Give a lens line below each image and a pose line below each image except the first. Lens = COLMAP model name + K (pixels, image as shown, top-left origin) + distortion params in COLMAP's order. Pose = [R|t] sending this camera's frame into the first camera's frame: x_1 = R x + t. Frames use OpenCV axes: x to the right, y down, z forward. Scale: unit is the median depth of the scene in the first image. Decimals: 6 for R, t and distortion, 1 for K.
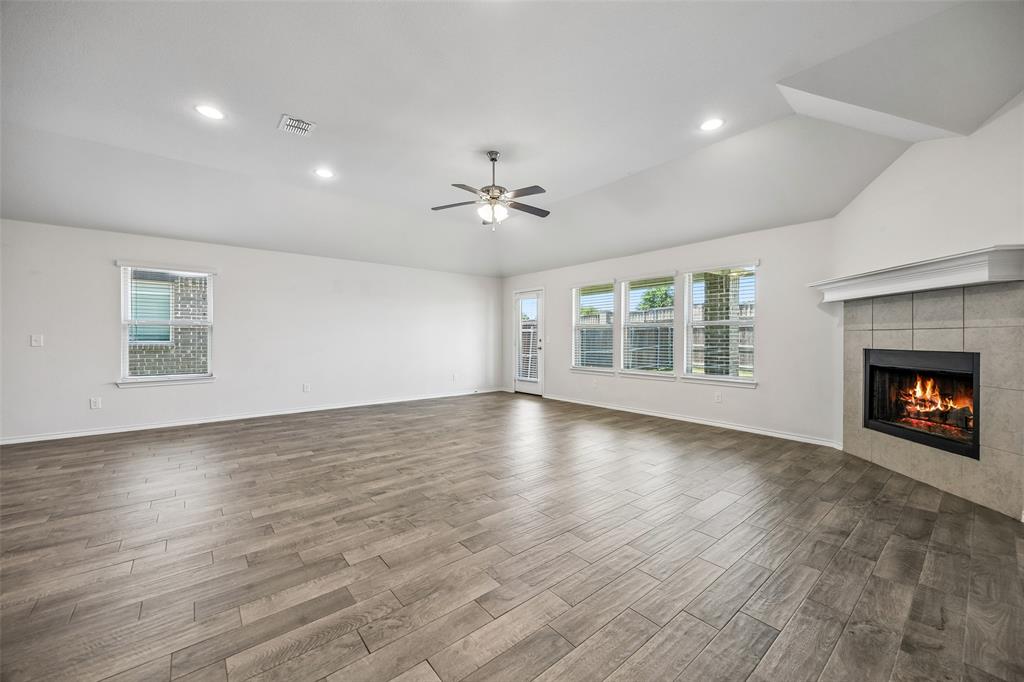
lens RADIAL K [[393.1, 0, 516.2], [0, 393.1, 336.6], [0, 0, 1]] dist [-0.000540, -0.000527]
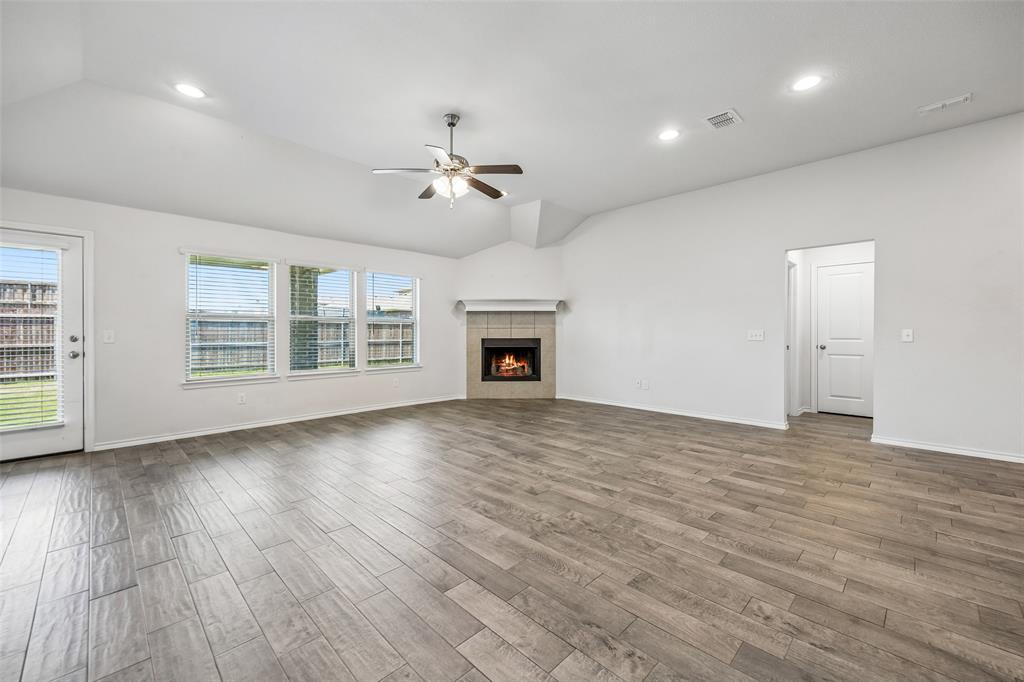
lens RADIAL K [[413.3, 0, 516.9], [0, 413.3, 335.0], [0, 0, 1]] dist [0.009446, -0.000858]
pose [[-0.098603, -0.006256, 0.995107, -1.064303], [-0.000434, 0.999980, 0.006244, 0.002783], [-0.995127, 0.000184, -0.098604, 1.041995]]
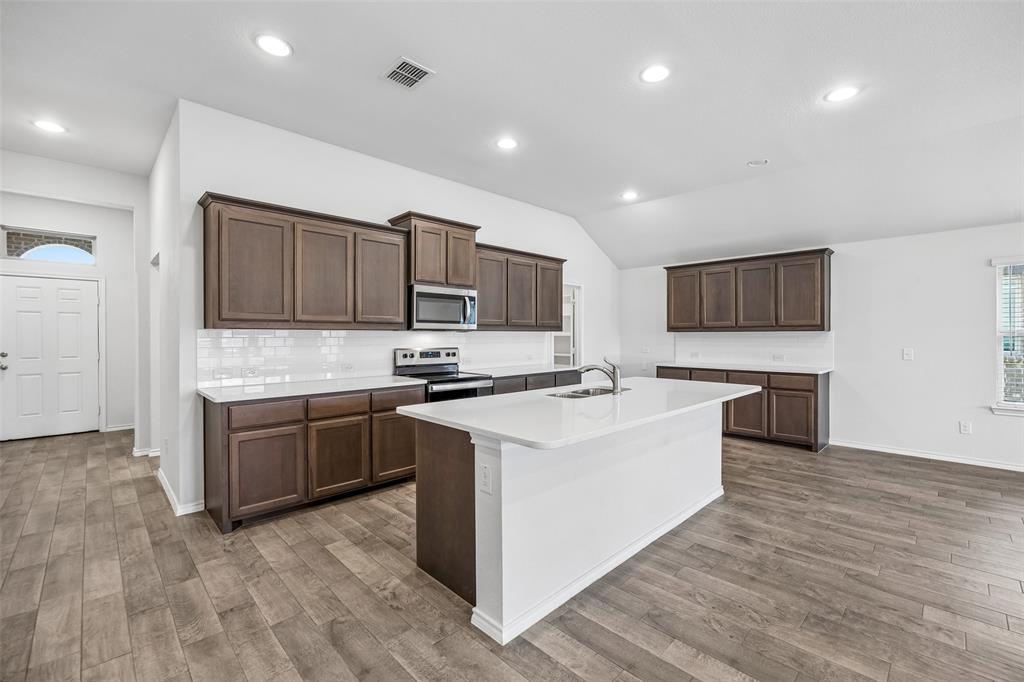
lens RADIAL K [[434.5, 0, 520.7], [0, 434.5, 336.6], [0, 0, 1]] dist [-0.000979, -0.000172]
pose [[0.092963, 0.001178, -0.995669, -0.275751], [0.002097, 0.999997, 0.001379, -0.044102], [0.995667, -0.002216, 0.092960, -0.076703]]
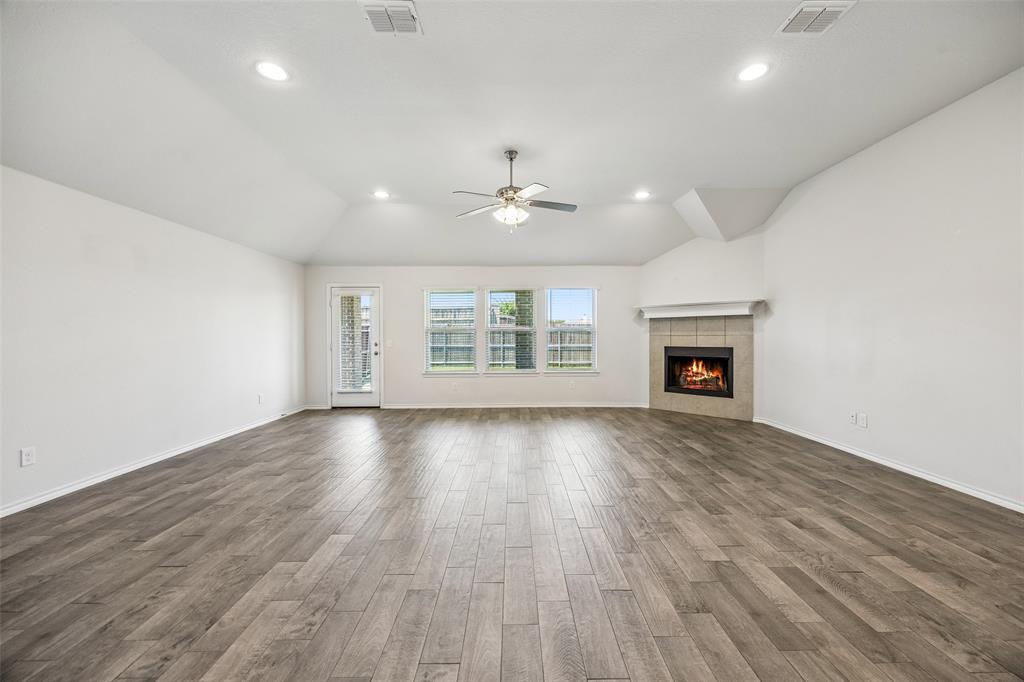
lens RADIAL K [[393.1, 0, 517.6], [0, 393.1, 338.3], [0, 0, 1]] dist [-0.000540, -0.000527]
pose [[0.629757, -0.007551, 0.776756, -0.876843], [0.002760, 0.999968, 0.007483, -0.019794], [-0.776787, -0.002569, 0.629758, 0.419901]]
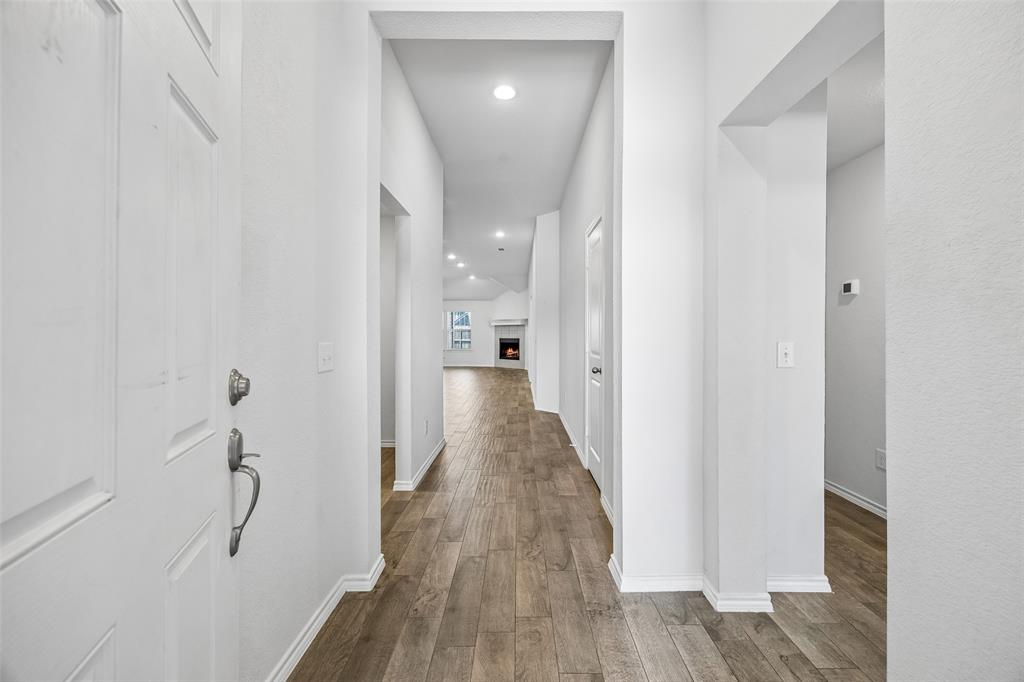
lens RADIAL K [[393.1, 0, 513.4], [0, 393.1, 333.9], [0, 0, 1]] dist [-0.000540, -0.000527]
pose [[0.657876, 0.000414, 0.753126, -1.908548], [-0.001934, 0.999997, 0.001140, -0.016631], [-0.753124, -0.002206, 0.657875, -1.617153]]
